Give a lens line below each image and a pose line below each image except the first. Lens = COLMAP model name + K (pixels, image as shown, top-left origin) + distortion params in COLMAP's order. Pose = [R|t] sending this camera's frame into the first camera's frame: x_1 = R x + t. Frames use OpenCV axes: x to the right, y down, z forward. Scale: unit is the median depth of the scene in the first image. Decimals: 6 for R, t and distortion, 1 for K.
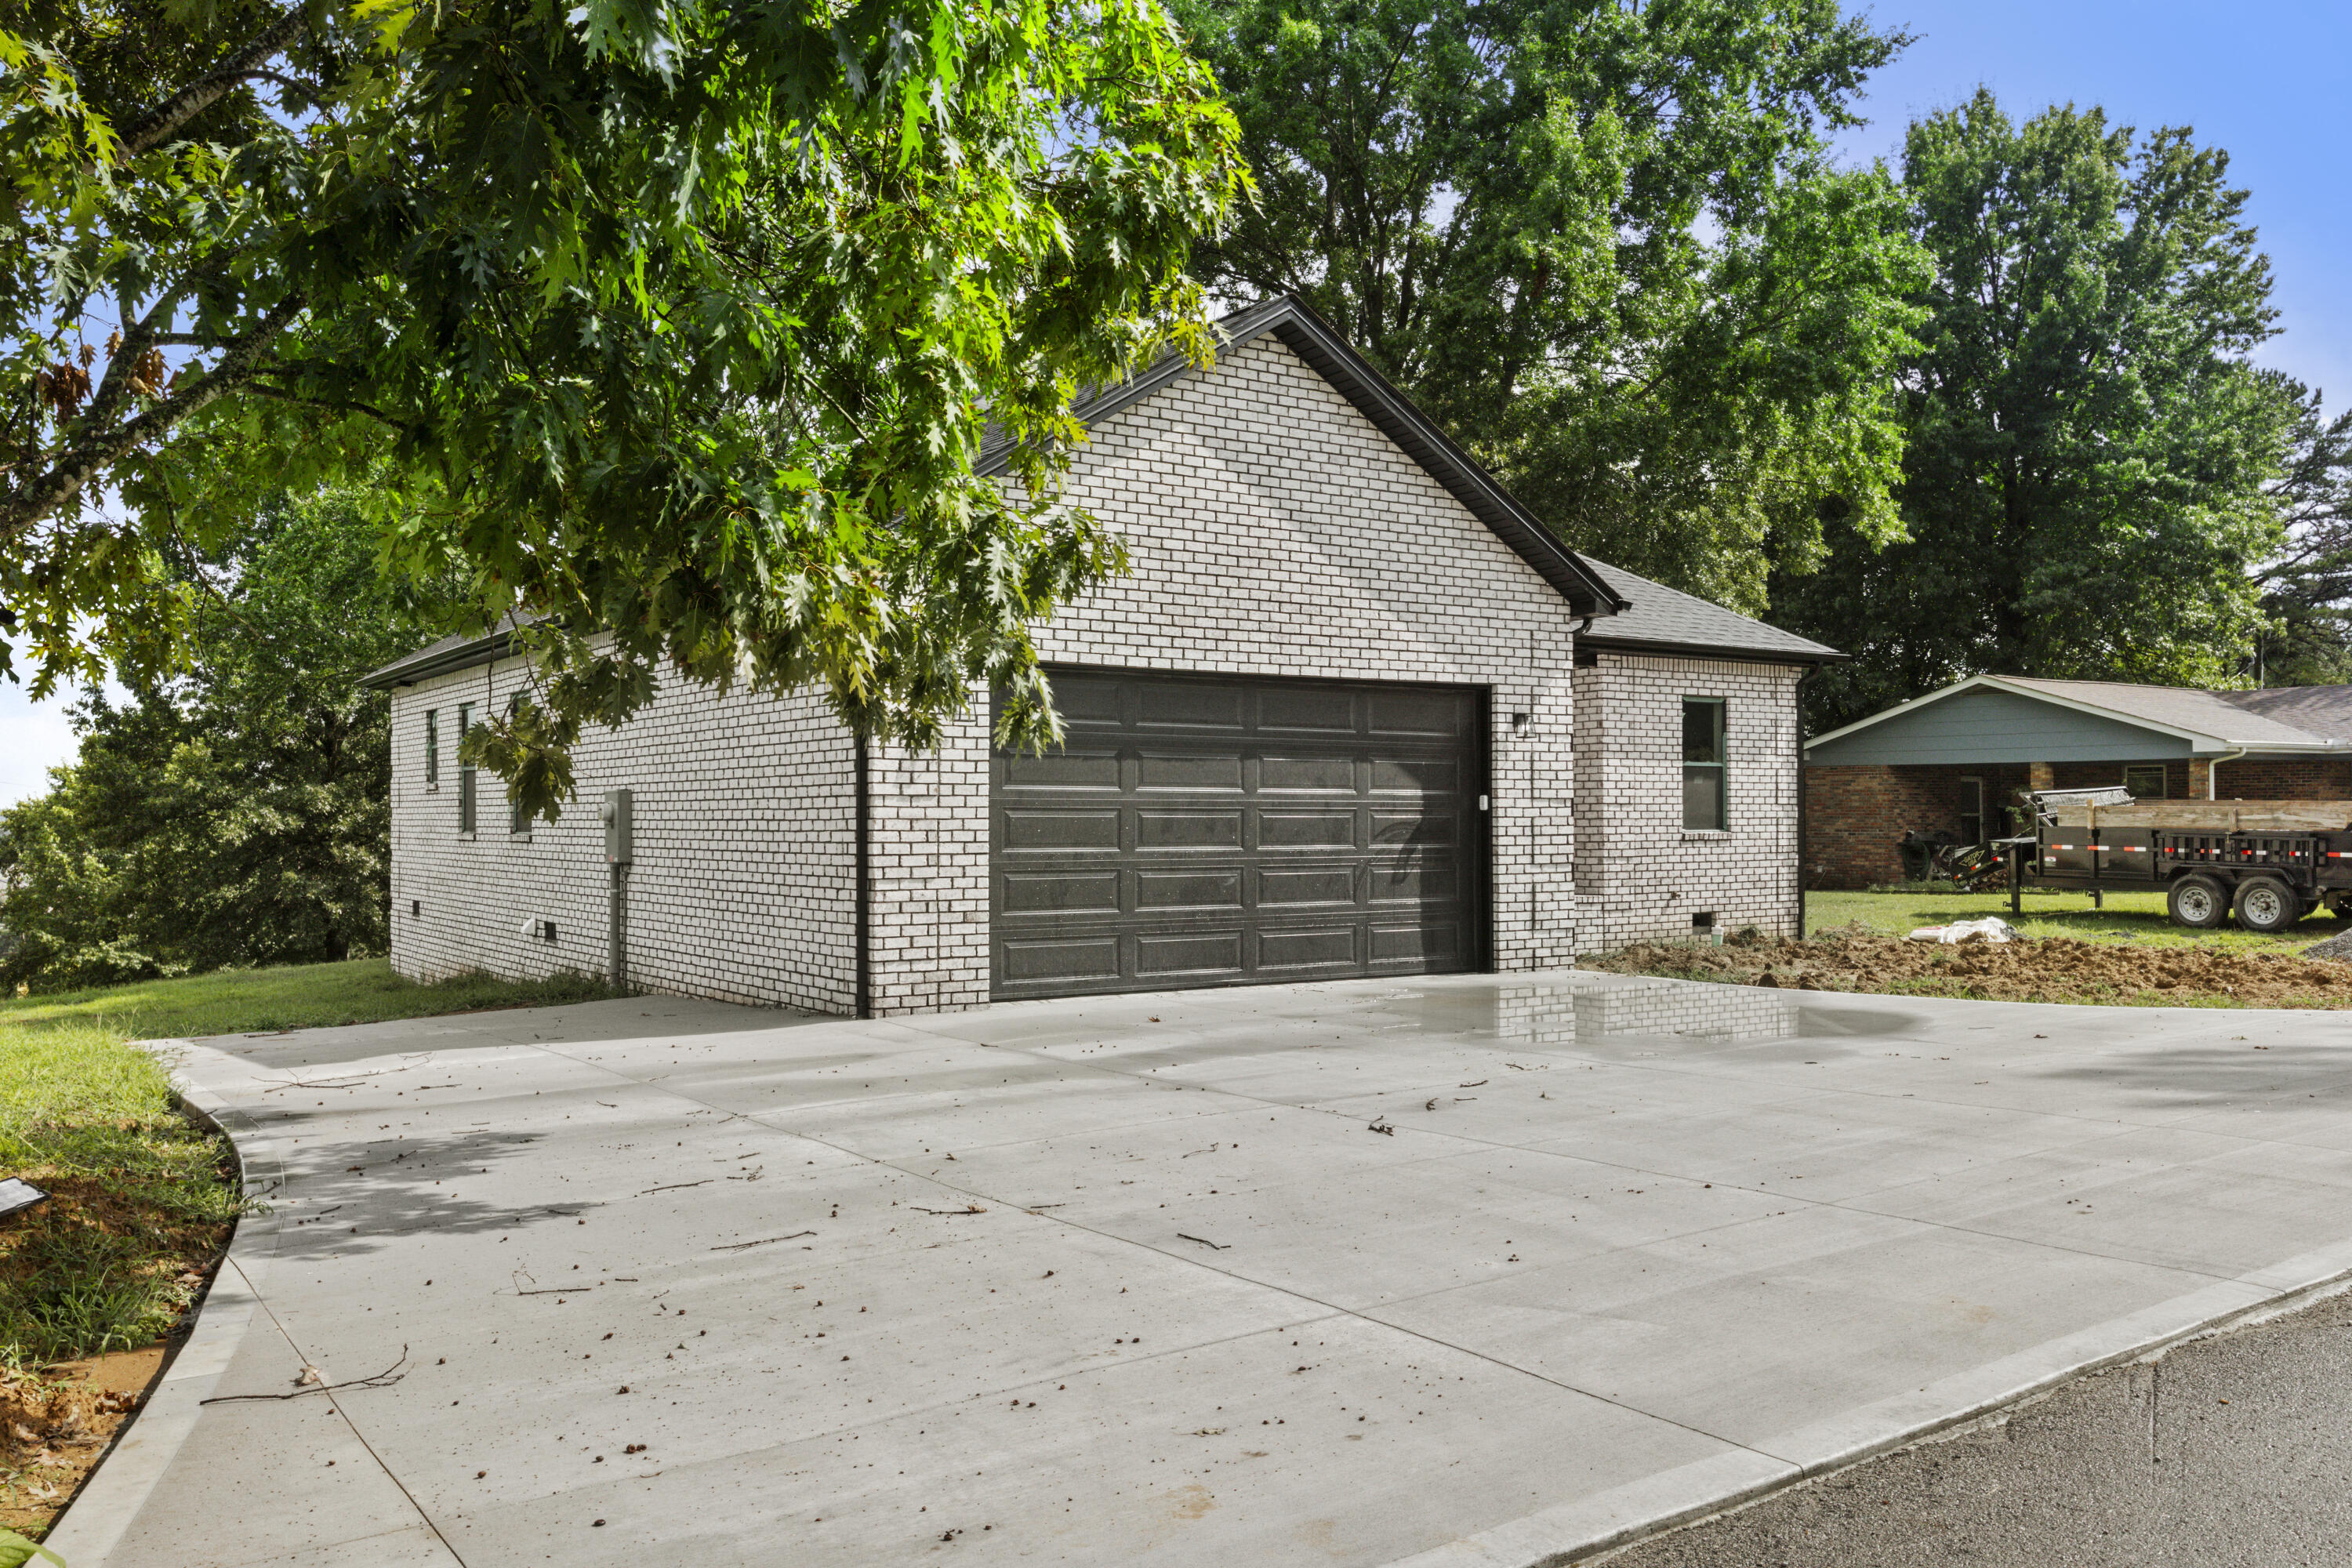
lens RADIAL K [[1927.8, 0, 1239.2], [0, 1927.8, 809.8], [0, 0, 1]] dist [-0.017759, -0.020192]
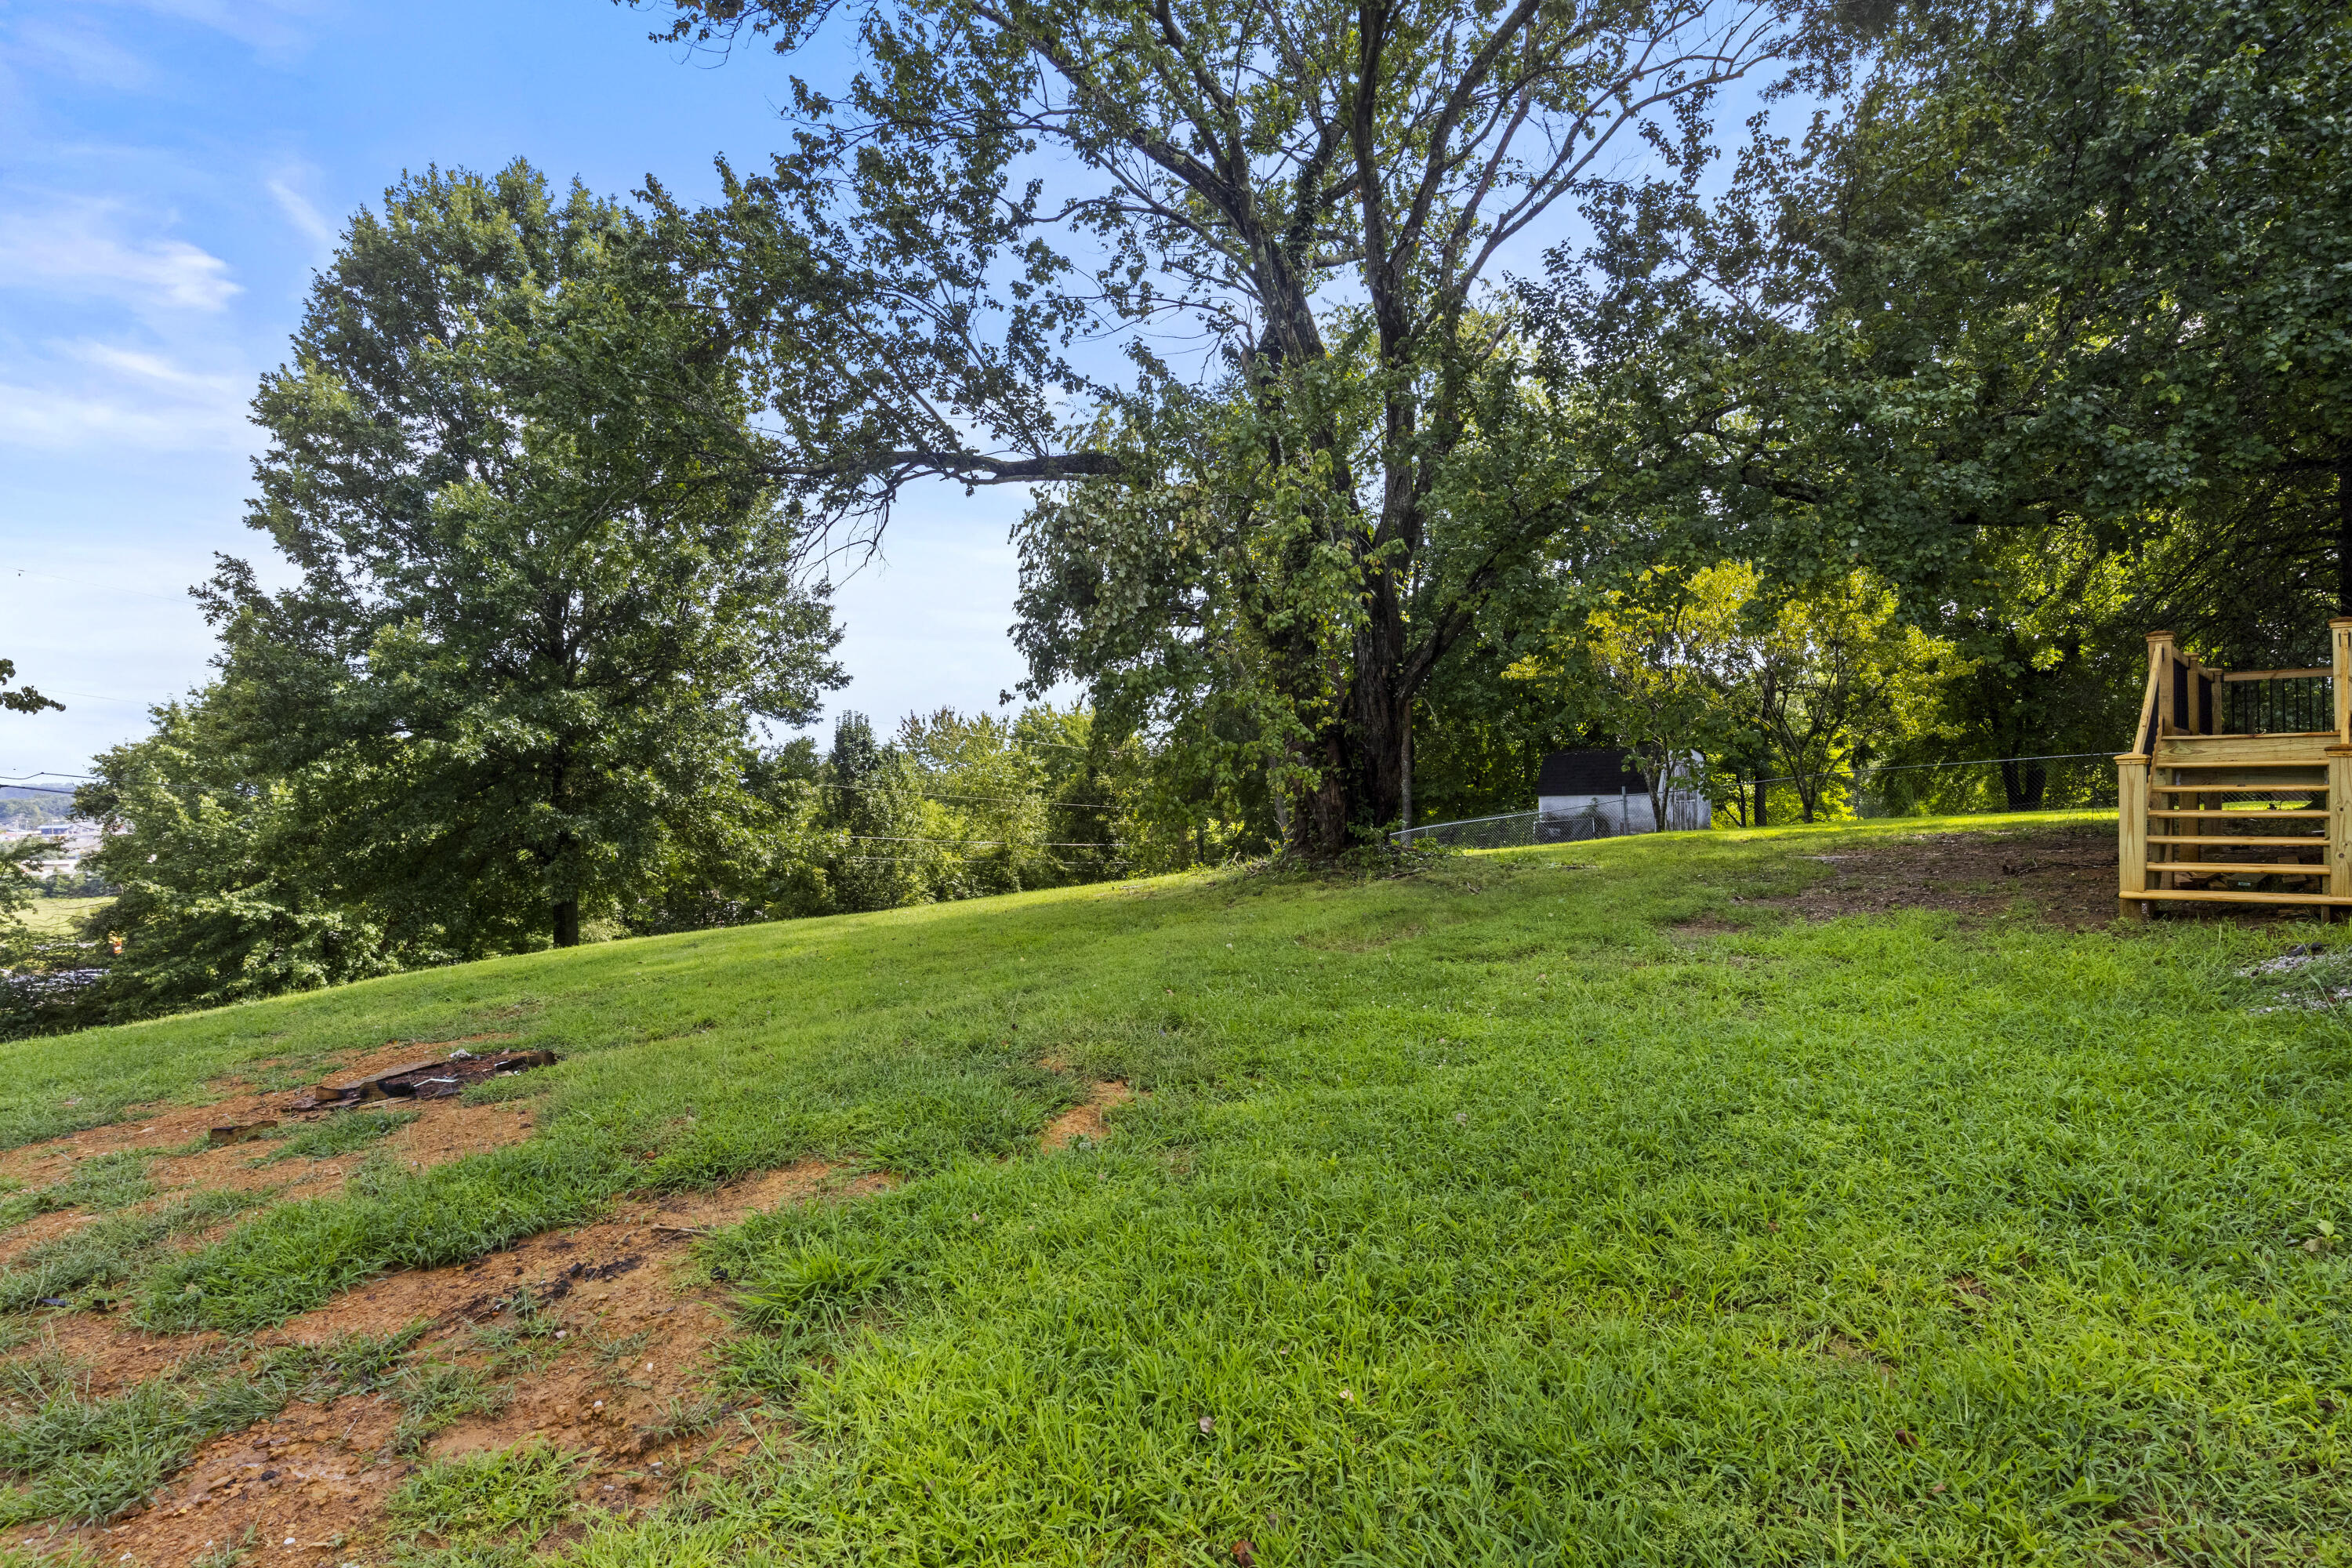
lens RADIAL K [[1181.7, 0, 1188.5], [0, 1181.7, 793.2], [0, 0, 1]] dist [-0.004927, -0.001205]
pose [[0.984858, -0.004811, 0.173299, -0.235492], [0.003314, 0.999955, 0.008926, 0.018221], [-0.173334, -0.008217, 0.984829, 0.361441]]
